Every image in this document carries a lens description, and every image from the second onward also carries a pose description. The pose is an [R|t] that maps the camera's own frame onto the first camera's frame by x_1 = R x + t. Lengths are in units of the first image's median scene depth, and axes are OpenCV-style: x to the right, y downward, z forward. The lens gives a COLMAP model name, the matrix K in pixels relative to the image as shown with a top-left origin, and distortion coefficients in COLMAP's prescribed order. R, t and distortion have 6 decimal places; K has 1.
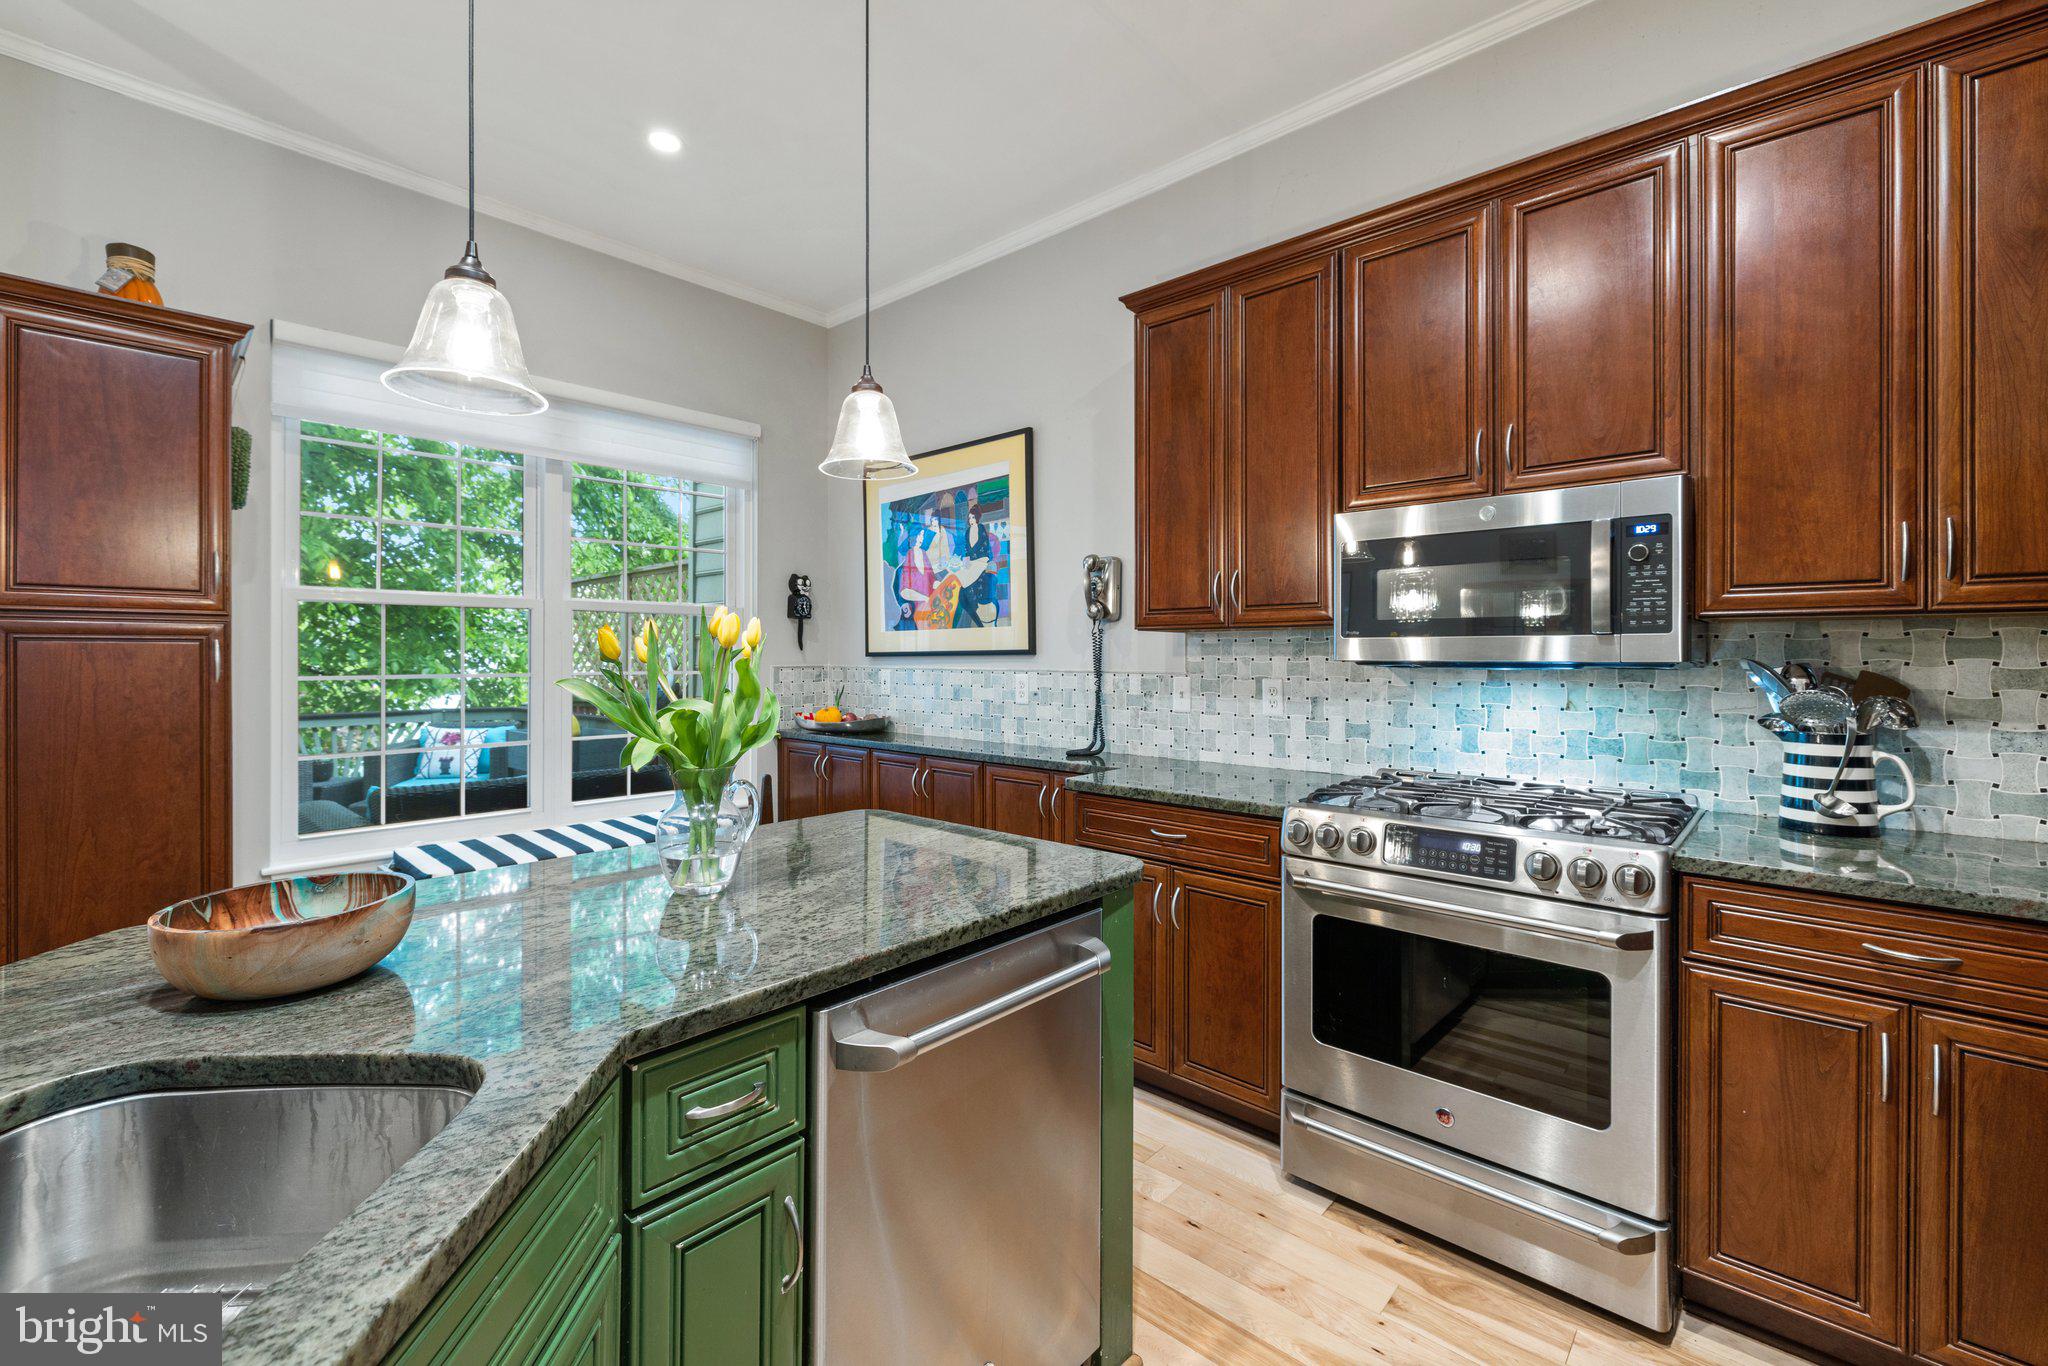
lens RADIAL K [[866.6, 0, 1037.5], [0, 866.6, 651.9], [0, 0, 1]] dist [0.004606, -0.000028]
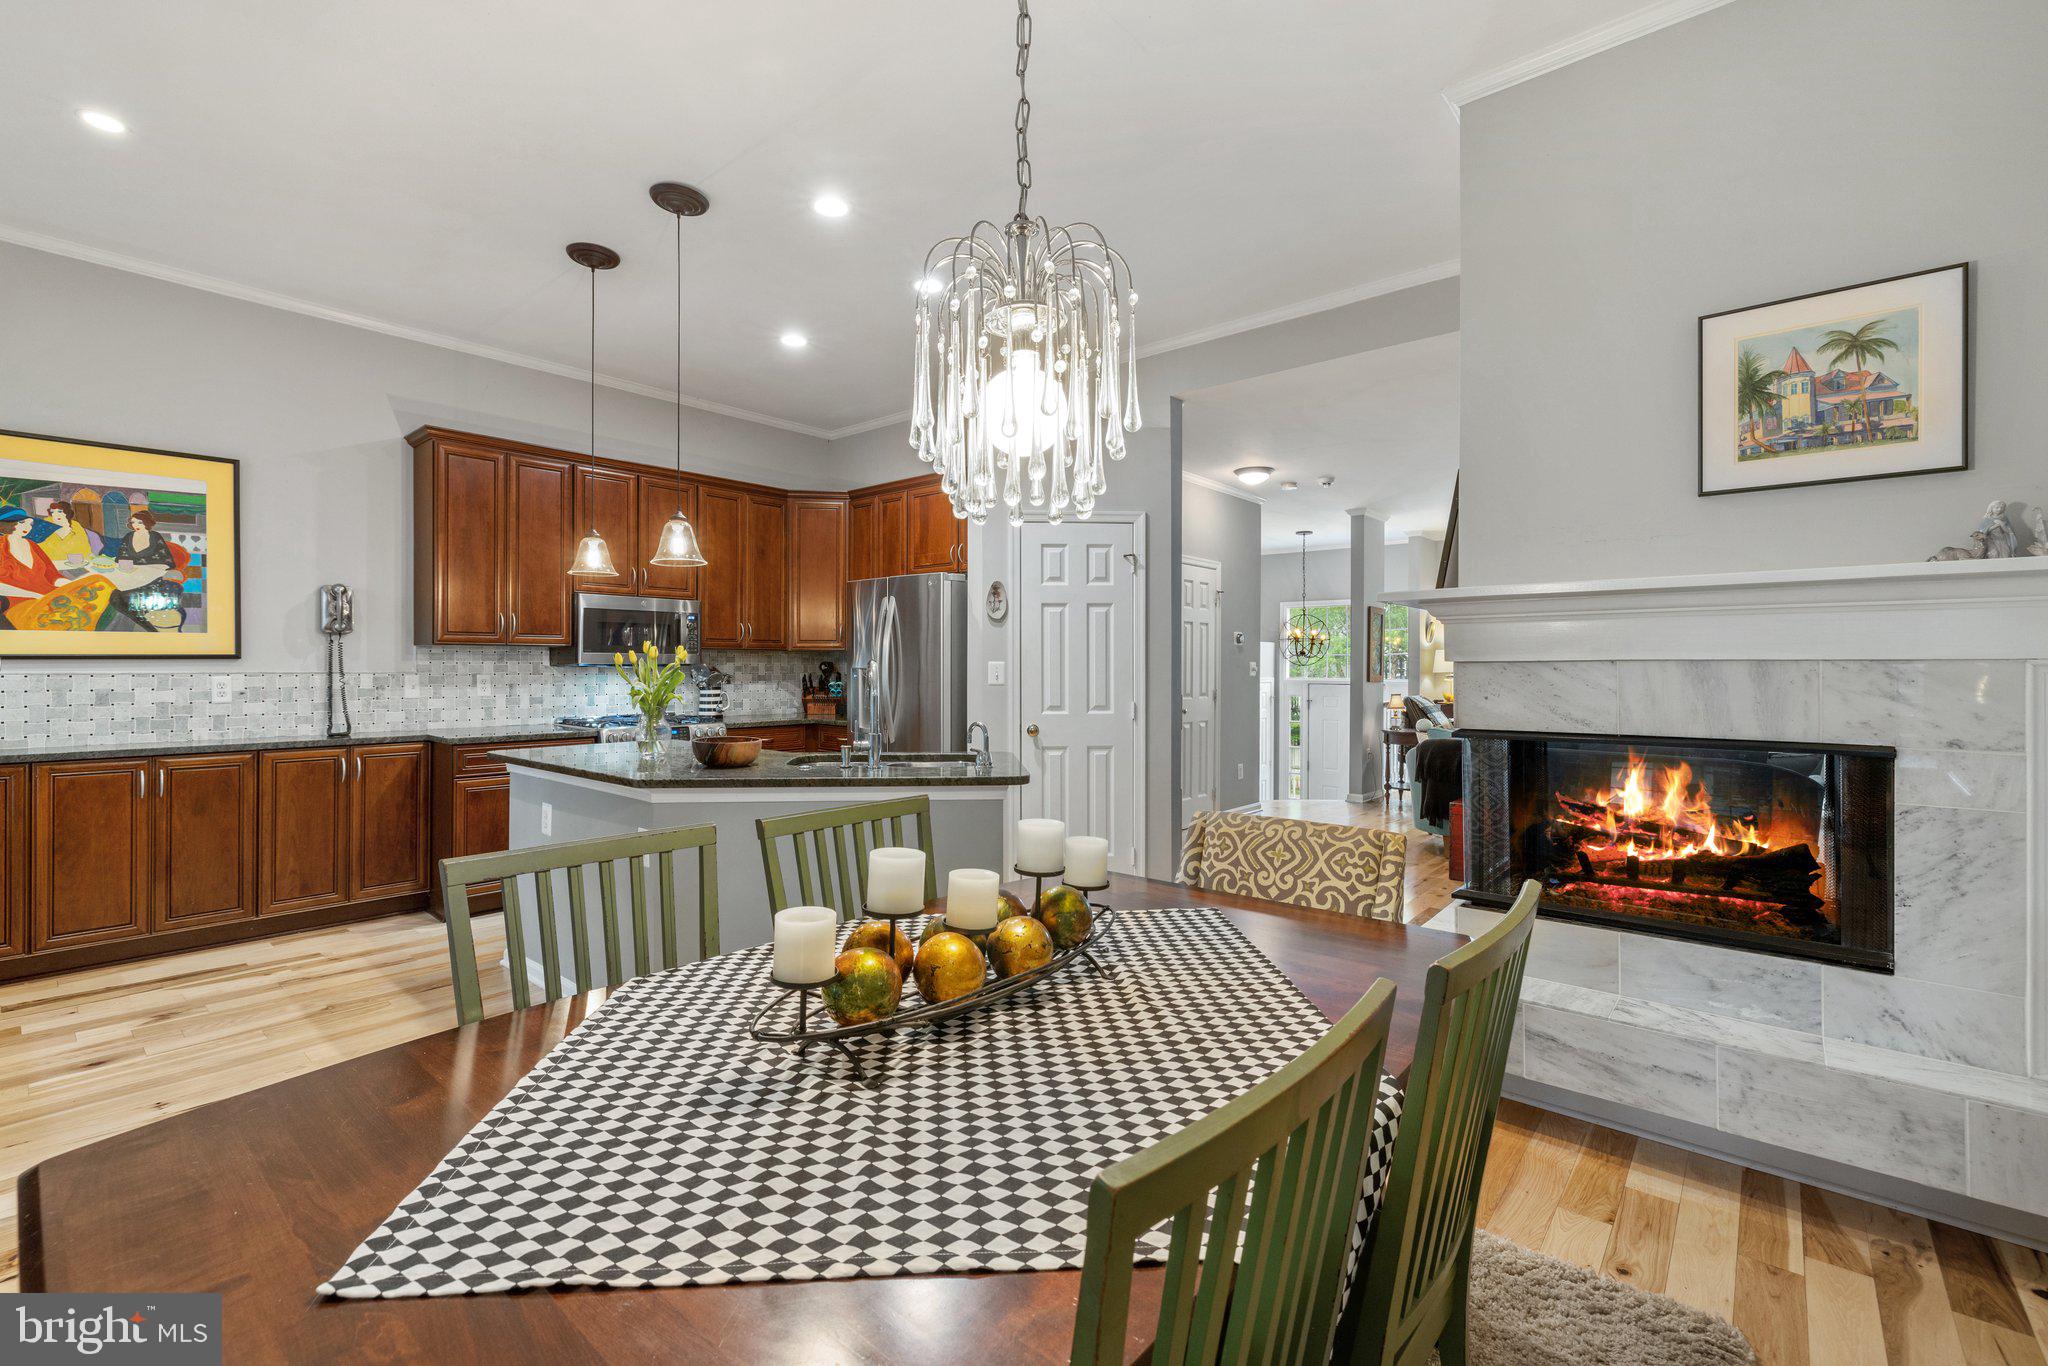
lens RADIAL K [[866.6, 0, 1019.0], [0, 866.6, 669.0], [0, 0, 1]] dist [0.004606, -0.000028]
pose [[-0.042586, -0.002498, 0.999090, -1.349438], [-0.002968, 0.999993, 0.002374, 0.011997], [-0.999088, -0.002864, -0.042593, 0.021691]]
